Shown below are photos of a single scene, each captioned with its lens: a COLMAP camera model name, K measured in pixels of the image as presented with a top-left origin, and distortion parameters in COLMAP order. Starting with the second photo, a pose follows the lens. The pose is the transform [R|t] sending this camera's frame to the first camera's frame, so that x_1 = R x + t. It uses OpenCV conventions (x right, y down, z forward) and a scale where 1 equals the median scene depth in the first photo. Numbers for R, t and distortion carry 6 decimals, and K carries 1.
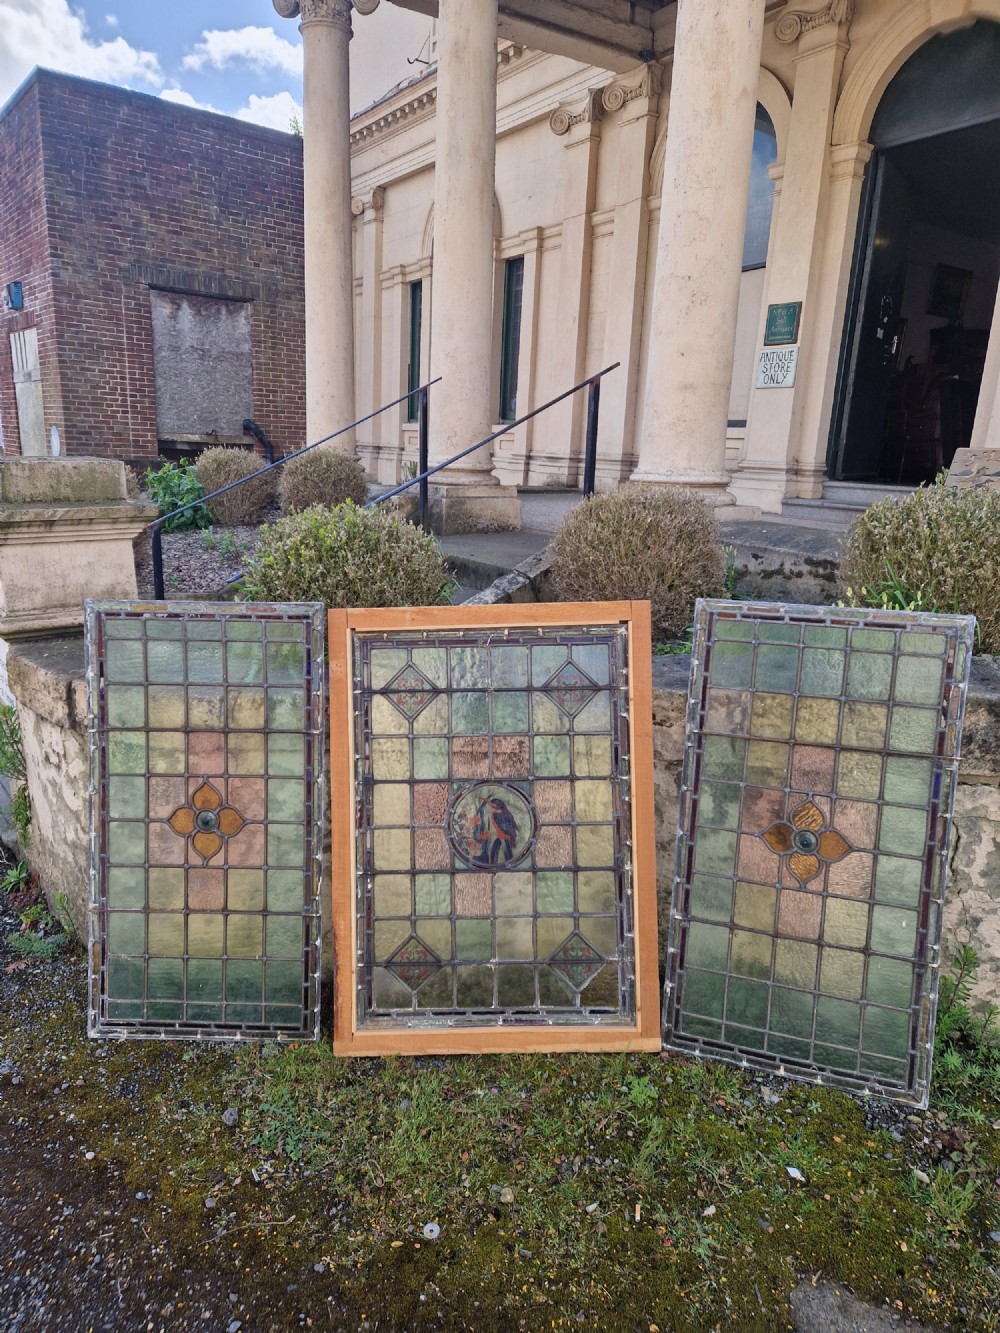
lens RADIAL K [[905.9, 0, 483.3], [0, 905.9, 654.2], [0, 0, 1]] dist [0.084969, -0.079124]
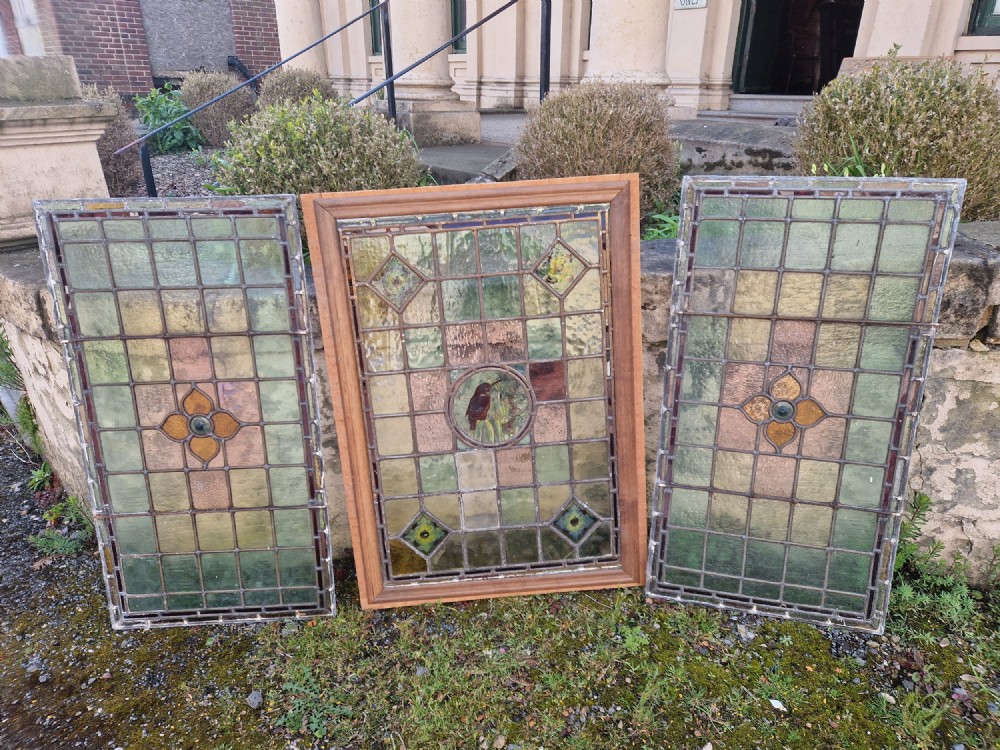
lens RADIAL K [[679.7, 0, 508.0], [0, 679.7, 397.0], [0, 0, 1]] dist [0.082124, -0.079827]
pose [[0.995387, -0.059522, 0.075239, -0.022177], [0.043471, 0.978963, 0.199351, 0.015777], [-0.085522, -0.195161, 0.977035, 0.240338]]
